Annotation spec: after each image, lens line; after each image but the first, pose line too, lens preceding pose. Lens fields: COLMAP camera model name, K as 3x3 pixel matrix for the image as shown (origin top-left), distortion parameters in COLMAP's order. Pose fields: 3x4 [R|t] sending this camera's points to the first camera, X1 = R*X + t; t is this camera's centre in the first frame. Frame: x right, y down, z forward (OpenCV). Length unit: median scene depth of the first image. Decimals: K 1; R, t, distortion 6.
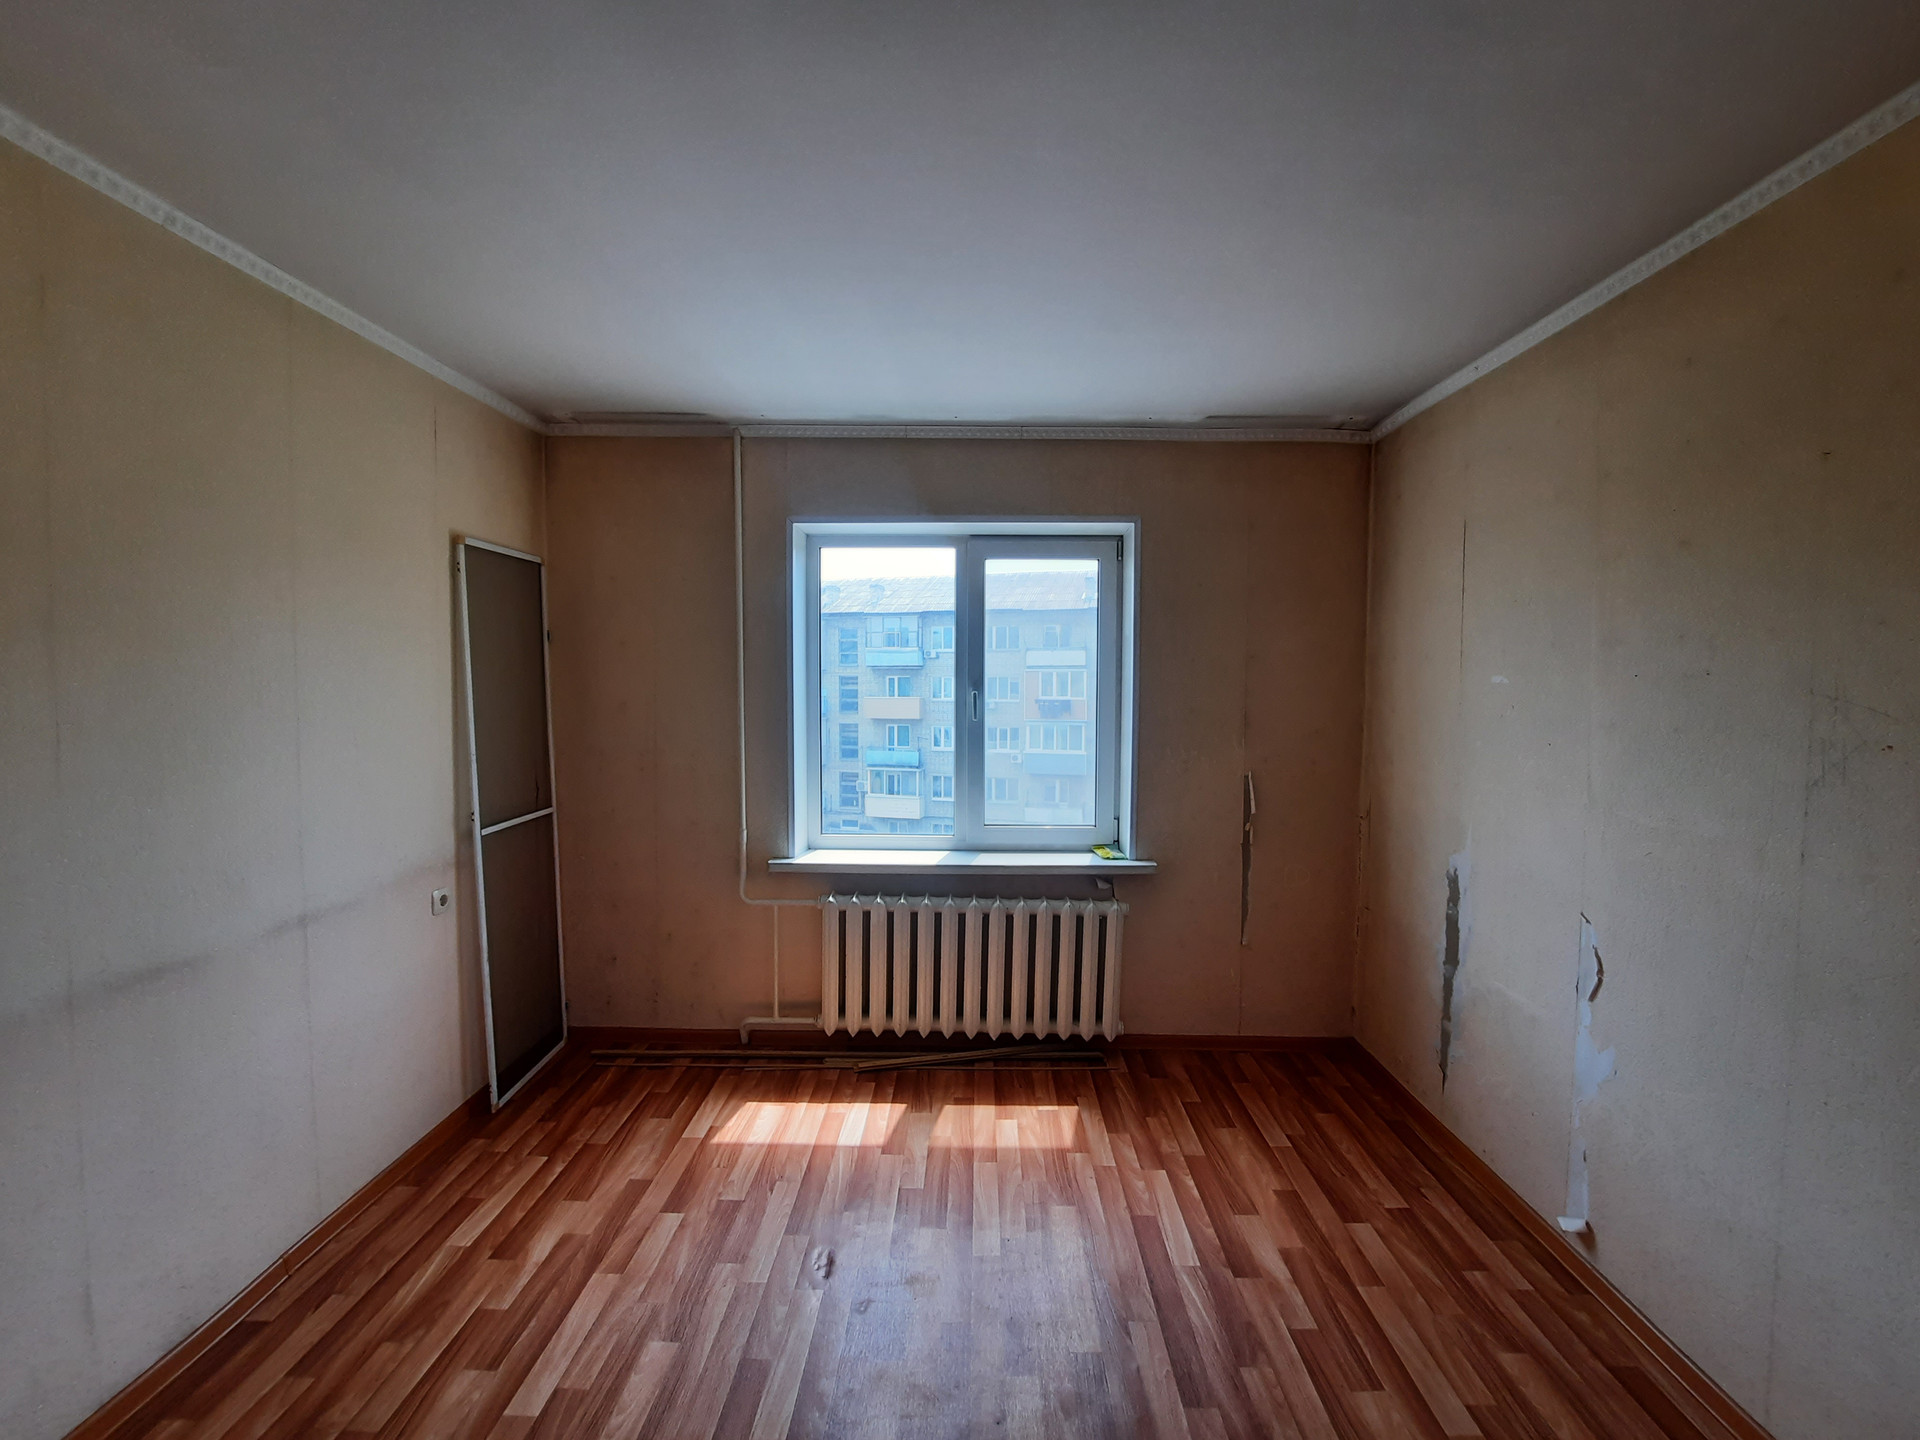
lens RADIAL K [[762.9, 0, 967.0], [0, 762.9, 725.0], [0, 0, 1]] dist [-0.018942, 0.001008]
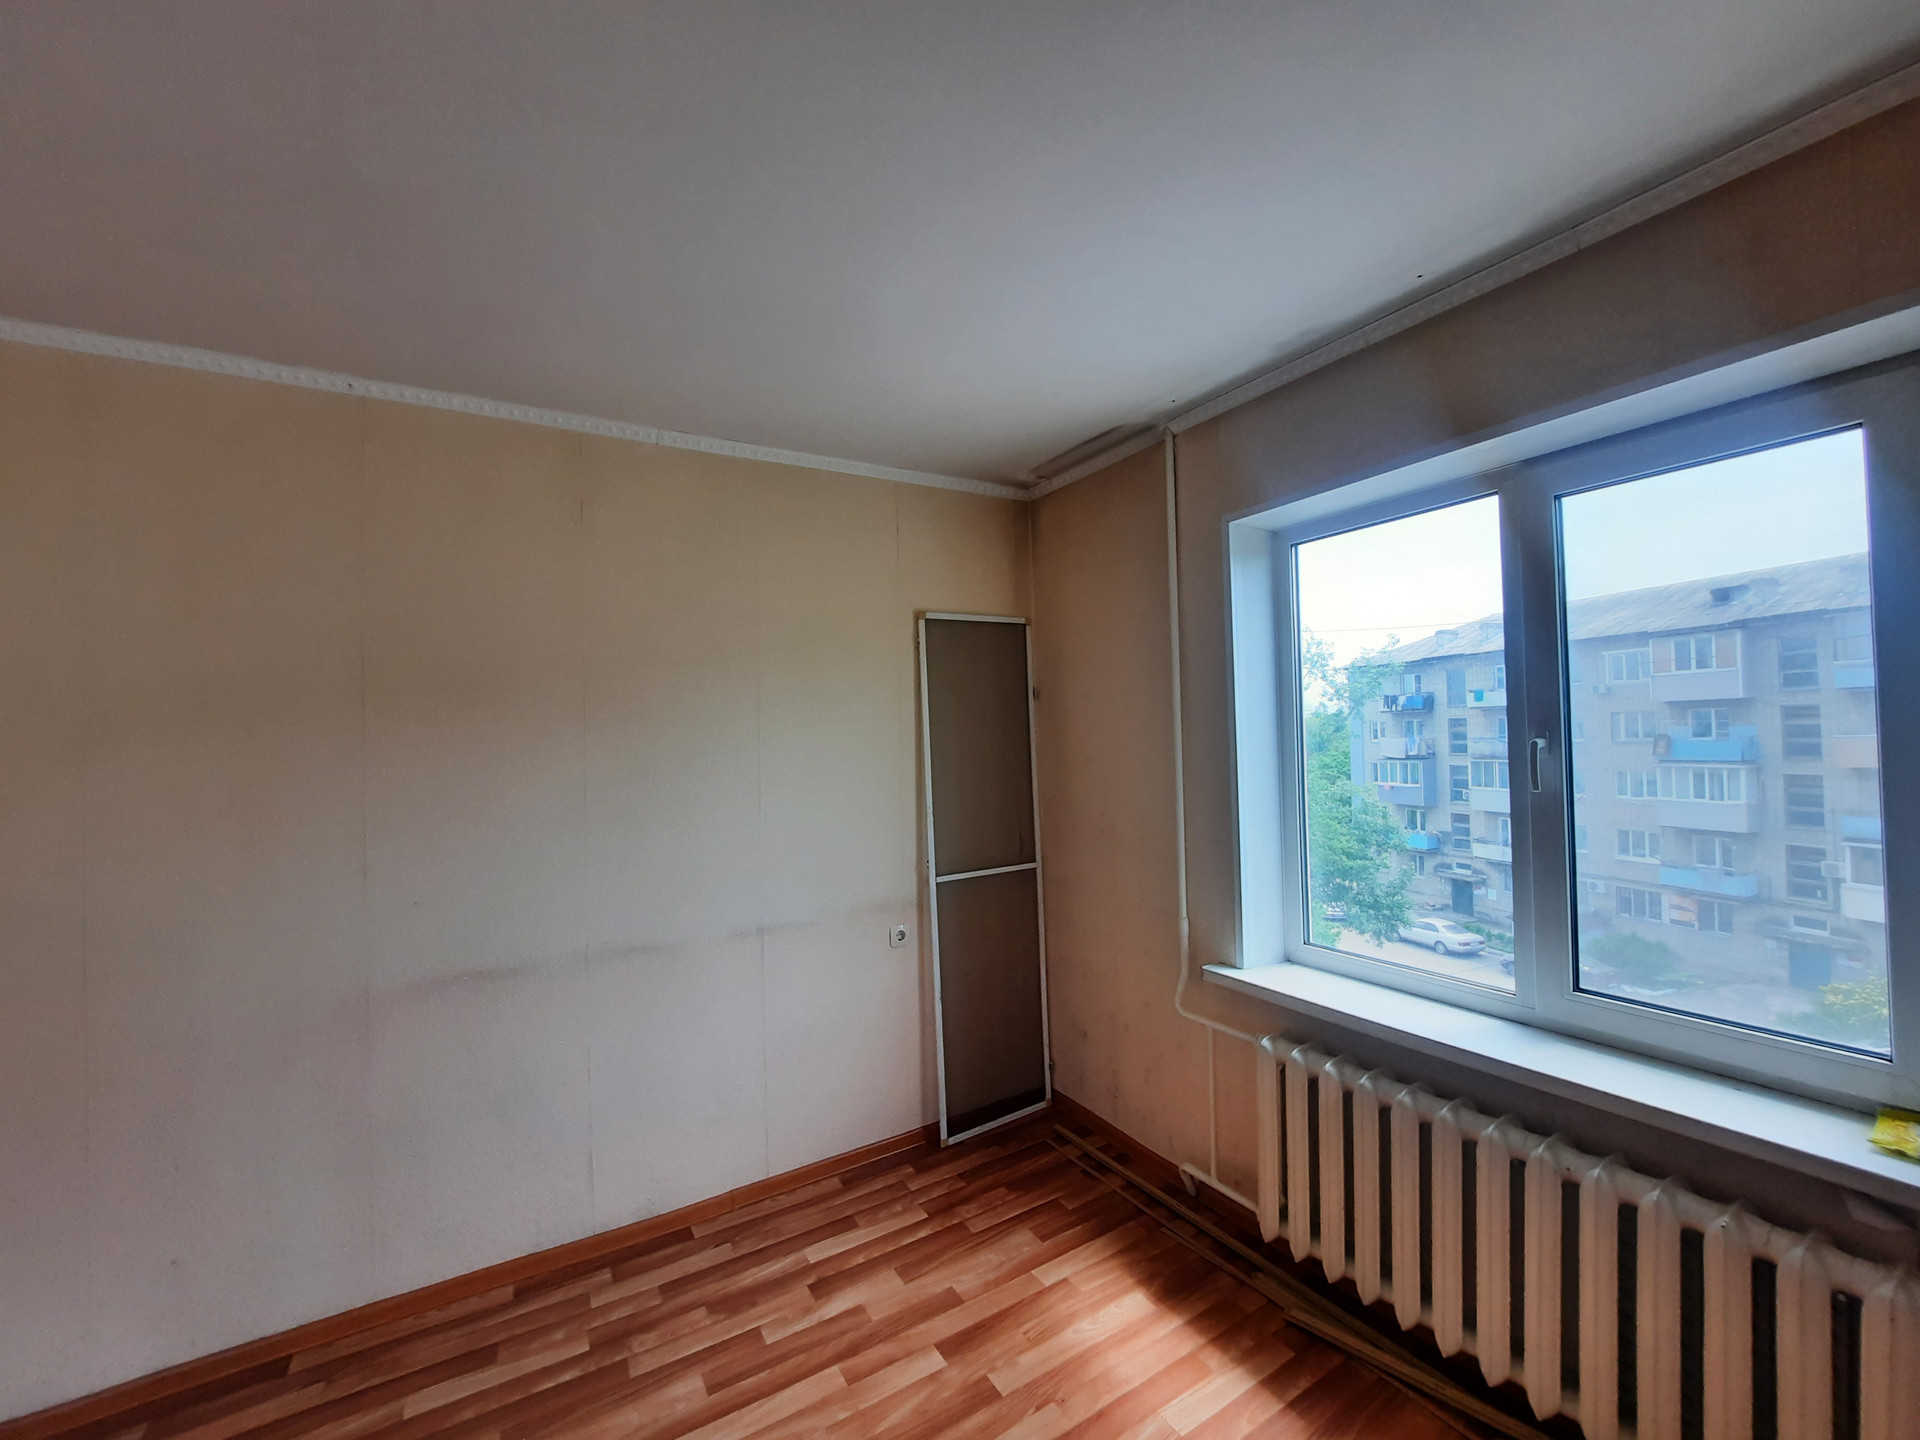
lens RADIAL K [[762.9, 0, 967.5], [0, 762.9, 725.1], [0, 0, 1]] dist [-0.018942, 0.001008]
pose [[0.530653, -0.033421, -0.846930, 0.304540], [-0.015892, 0.998654, -0.049365, -0.025058], [0.847440, 0.039655, 0.529408, 0.433151]]
